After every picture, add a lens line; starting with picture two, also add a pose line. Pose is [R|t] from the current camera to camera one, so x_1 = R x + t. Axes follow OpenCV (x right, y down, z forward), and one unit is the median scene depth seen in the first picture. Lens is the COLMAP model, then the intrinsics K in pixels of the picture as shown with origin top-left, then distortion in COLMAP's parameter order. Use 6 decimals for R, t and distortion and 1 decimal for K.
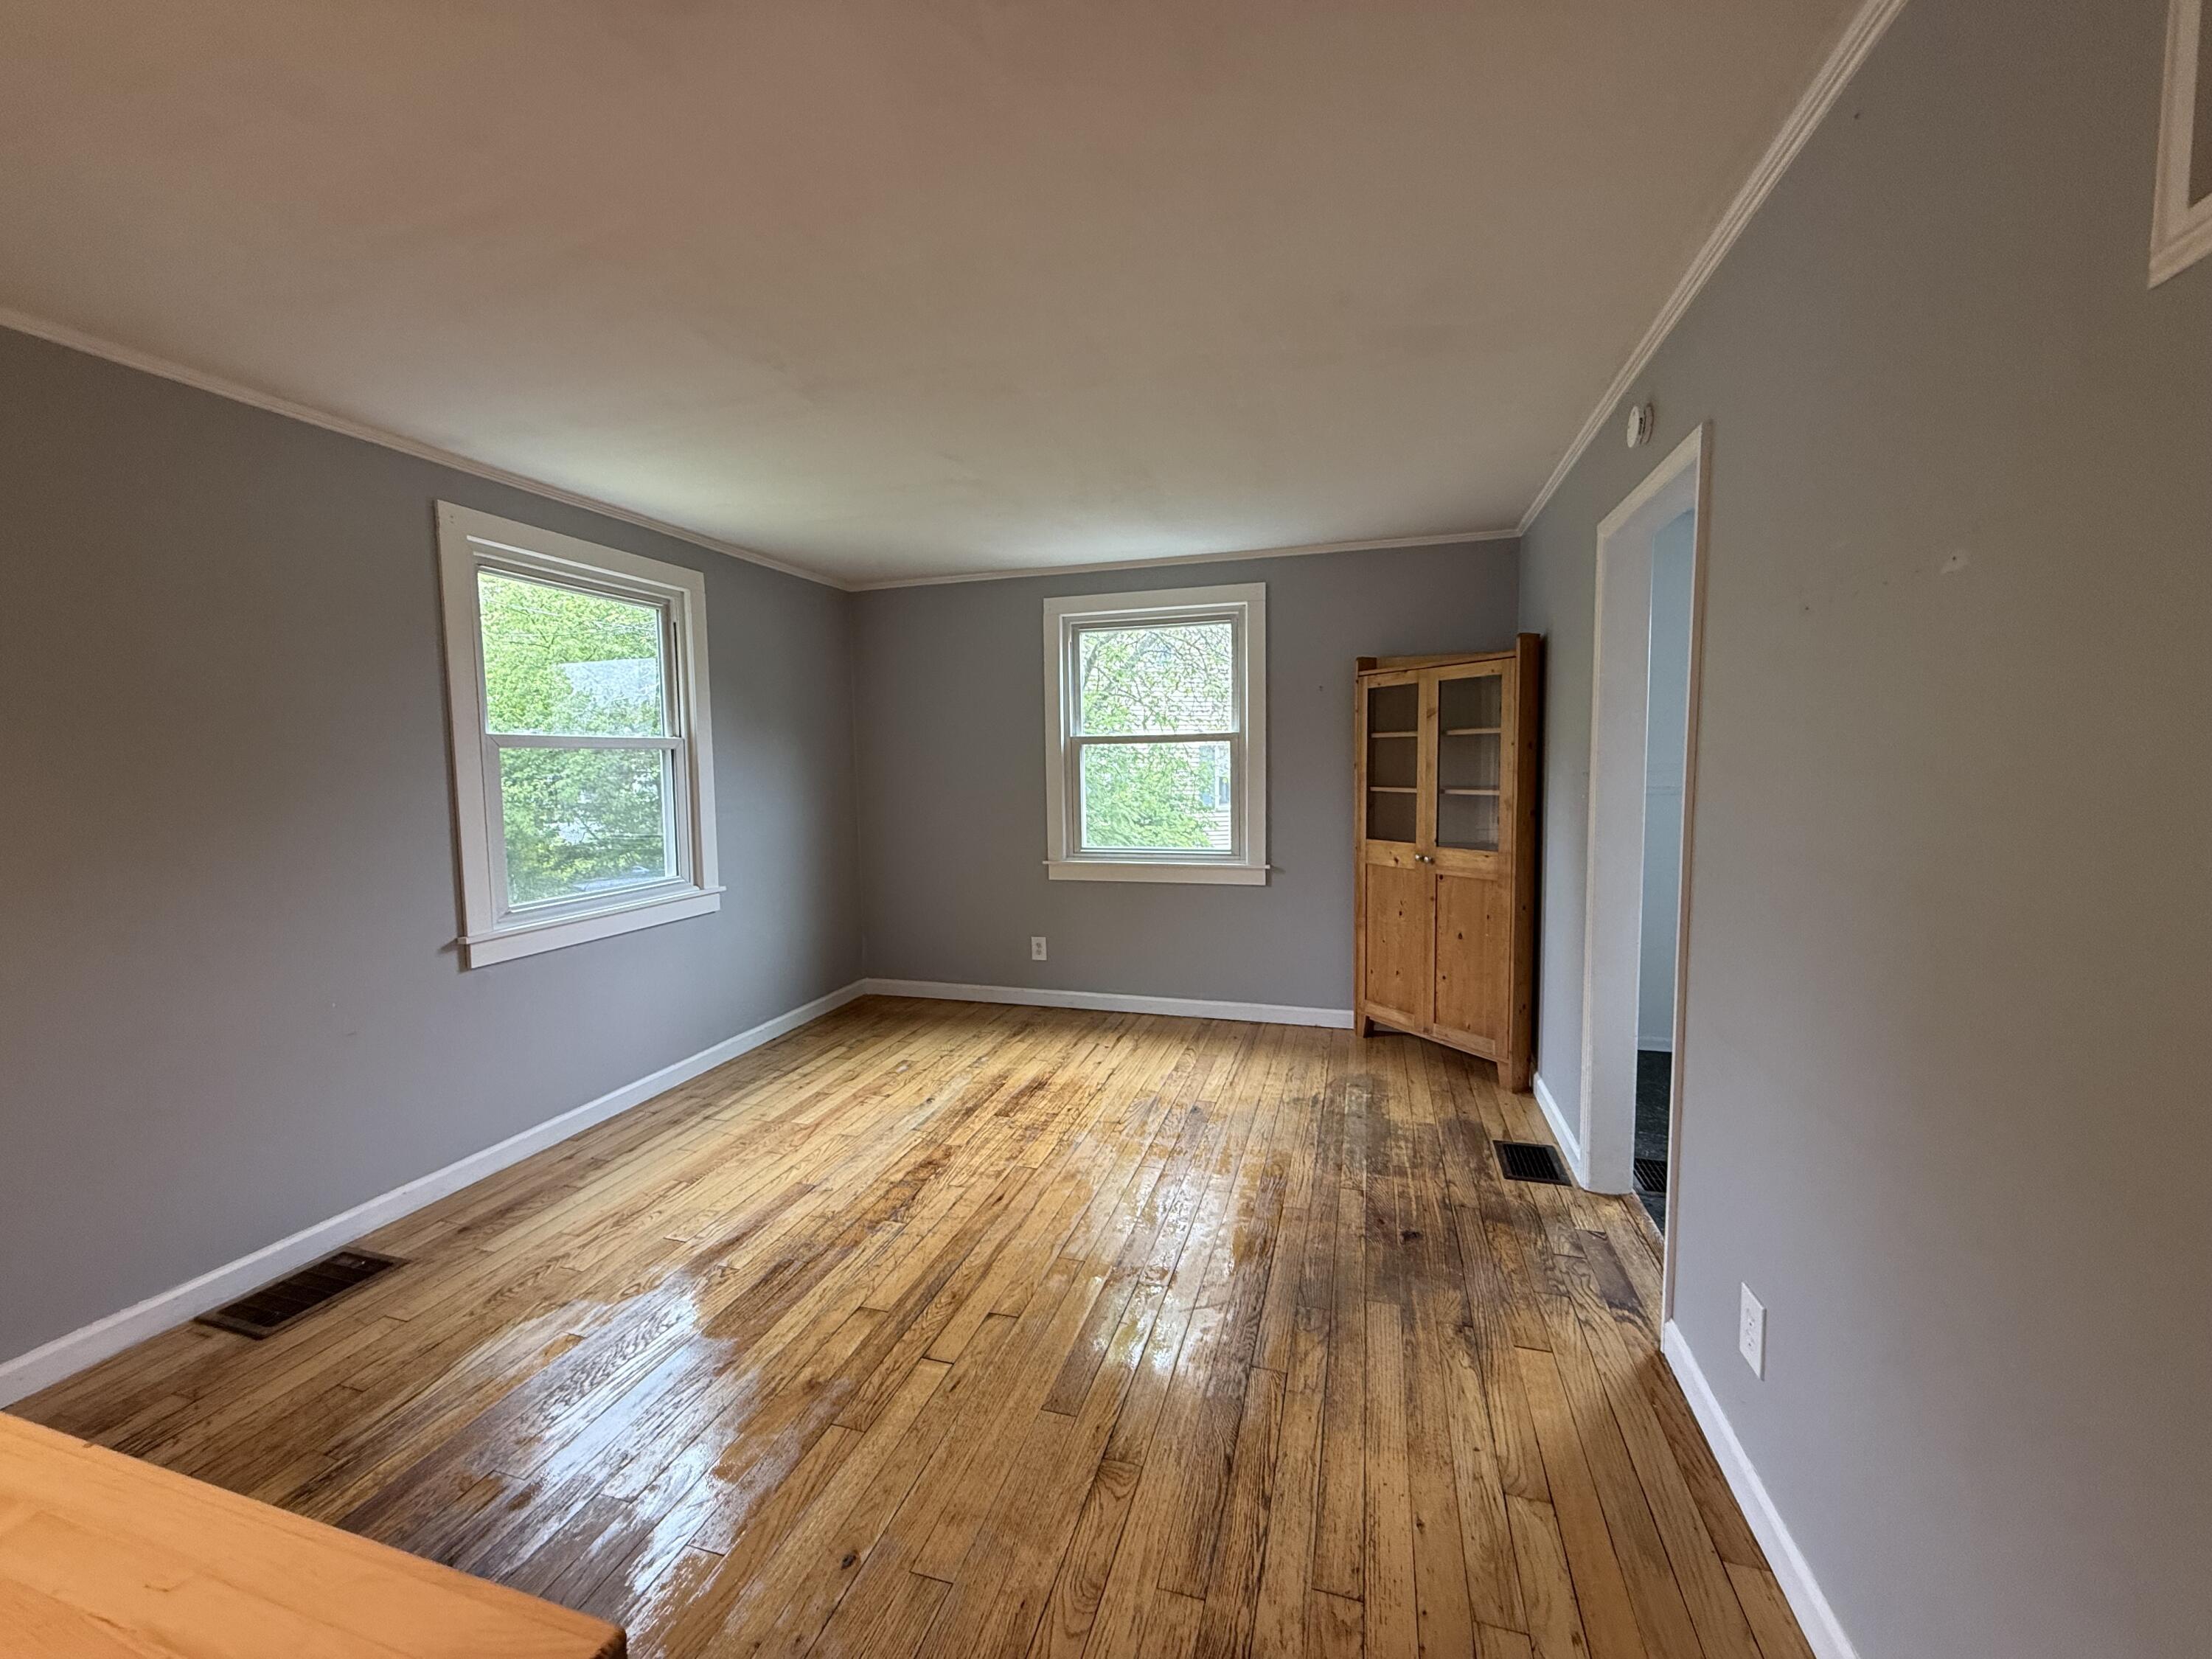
lens RADIAL K [[880.6, 0, 1100.4], [0, 880.6, 829.2], [0, 0, 1]] dist [0.001293, -0.000157]
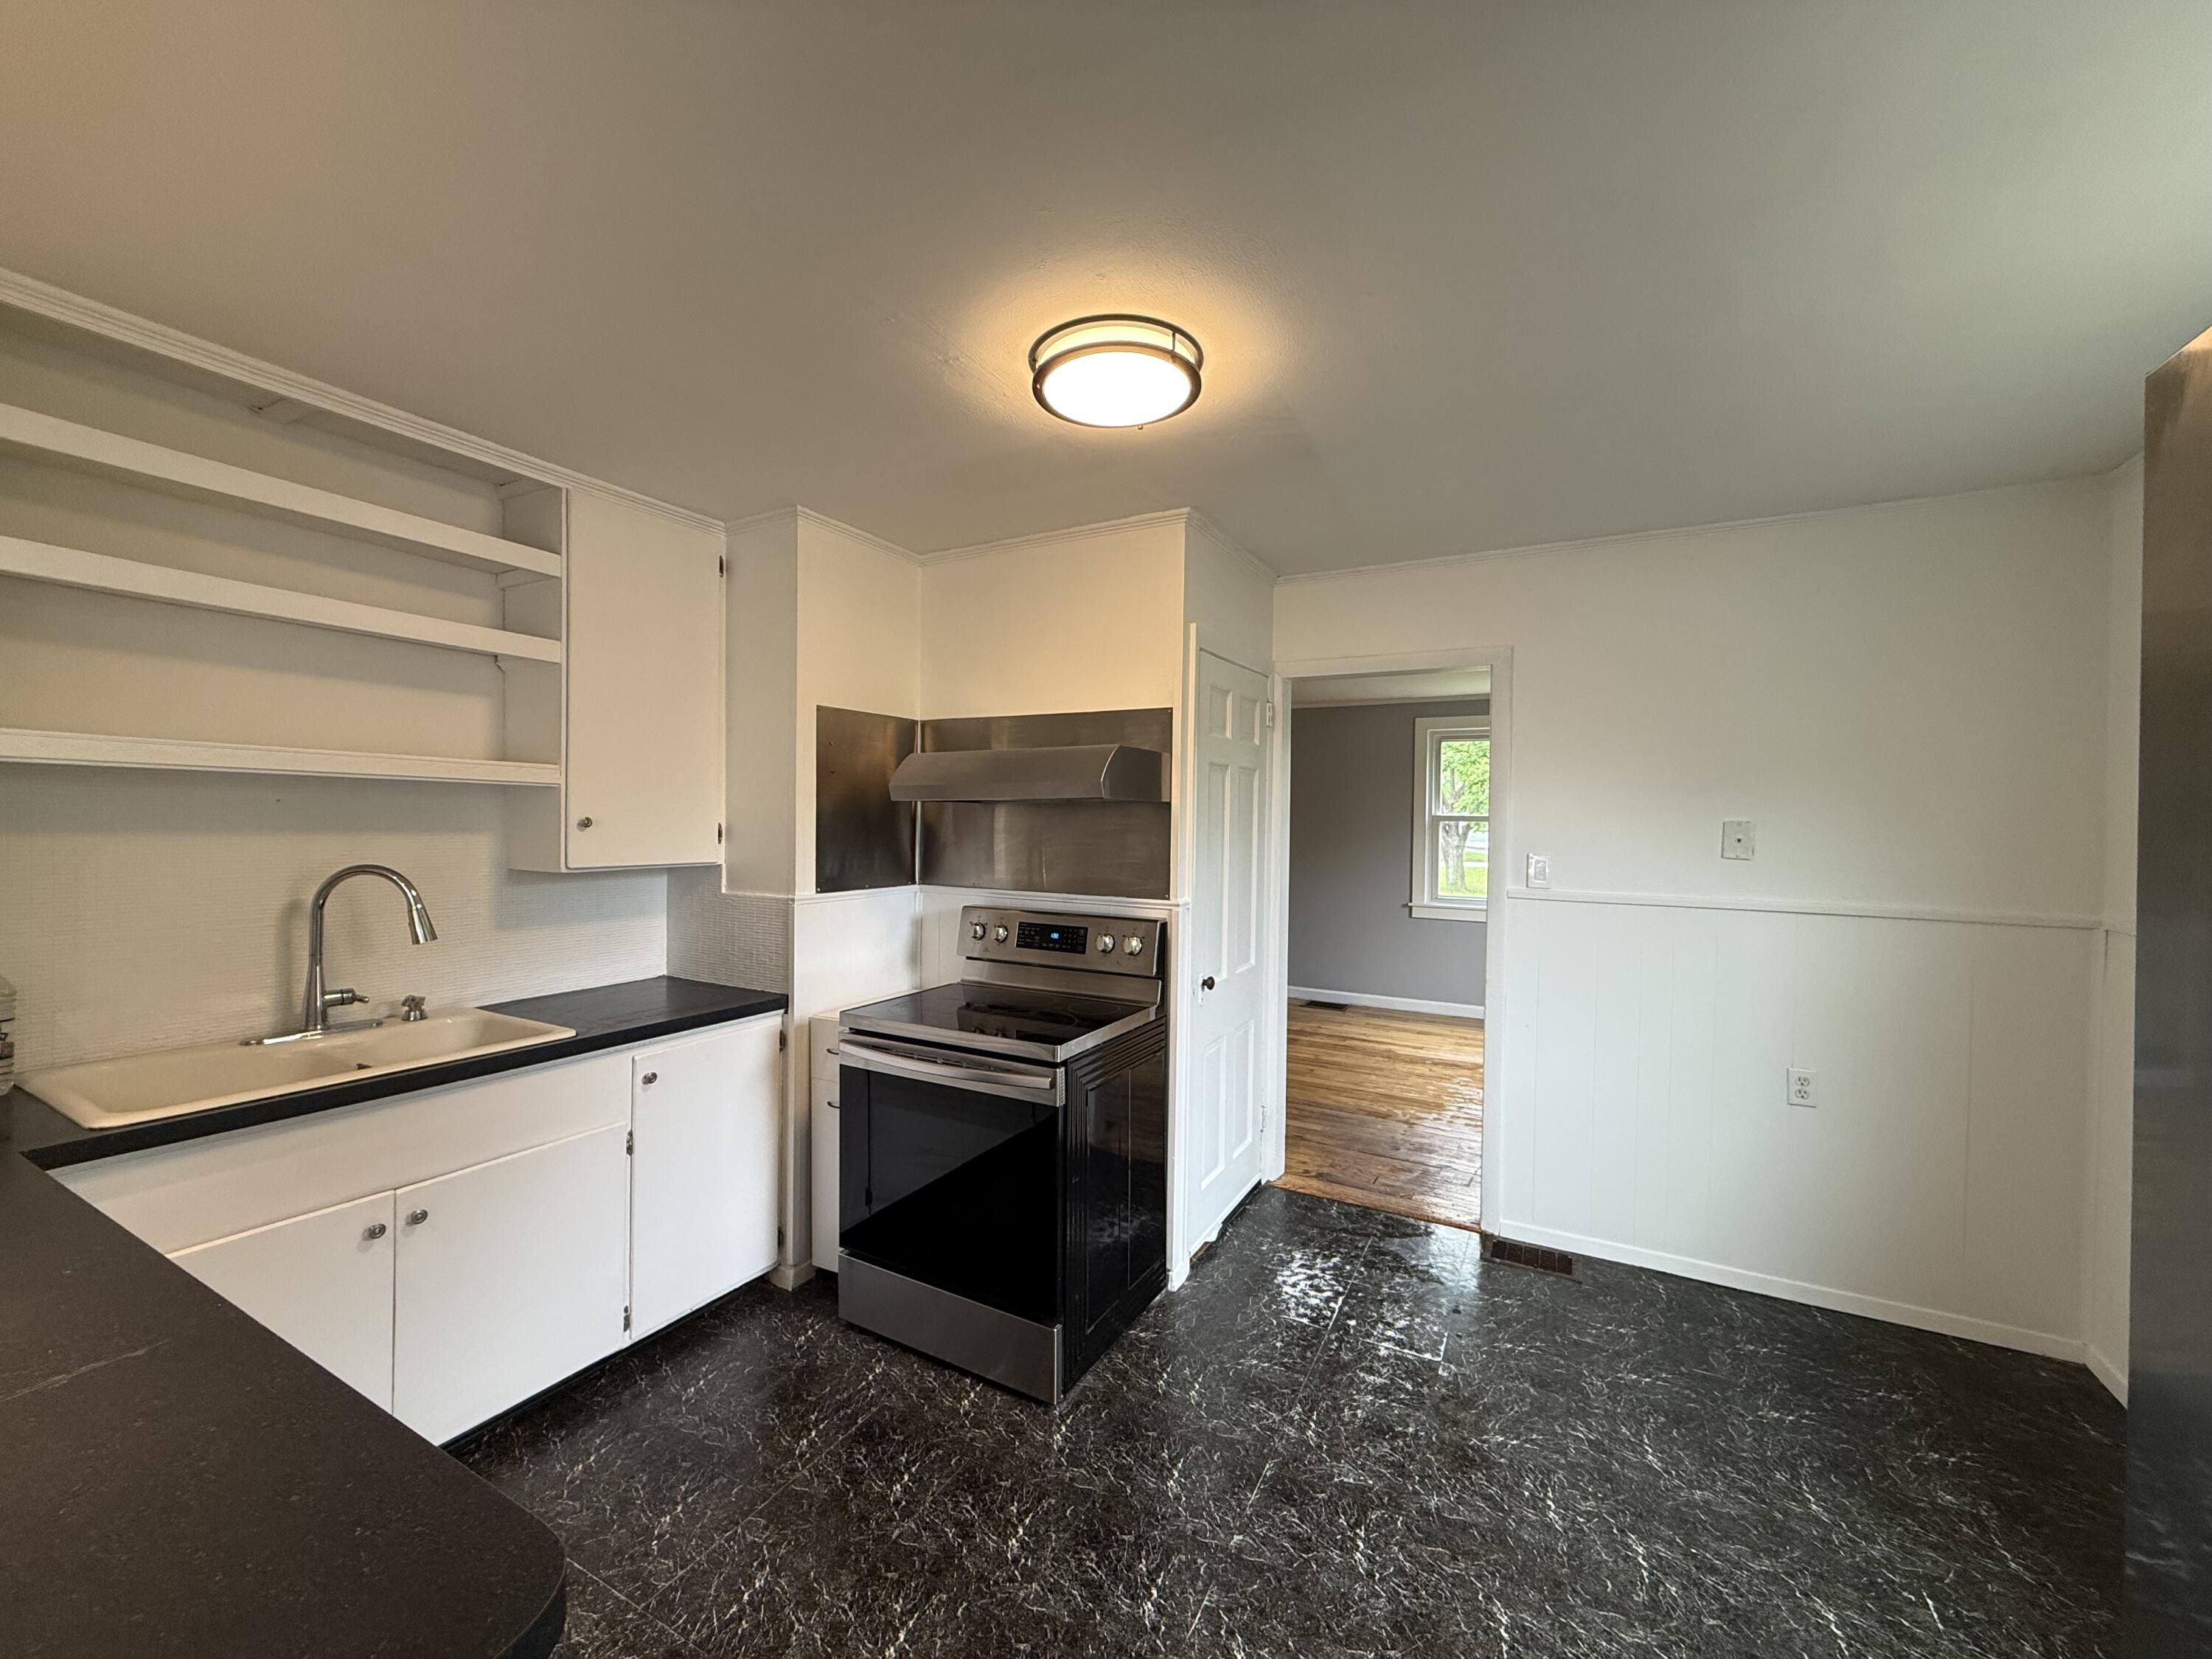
lens RADIAL K [[880.6, 0, 1099.8], [0, 880.6, 830.4], [0, 0, 1]] dist [0.001293, -0.000157]
pose [[-0.219483, 0.013264, -0.975526, 1.437020], [-0.090104, 0.995358, 0.033806, -0.059522], [0.971447, 0.095319, -0.217269, 0.589140]]
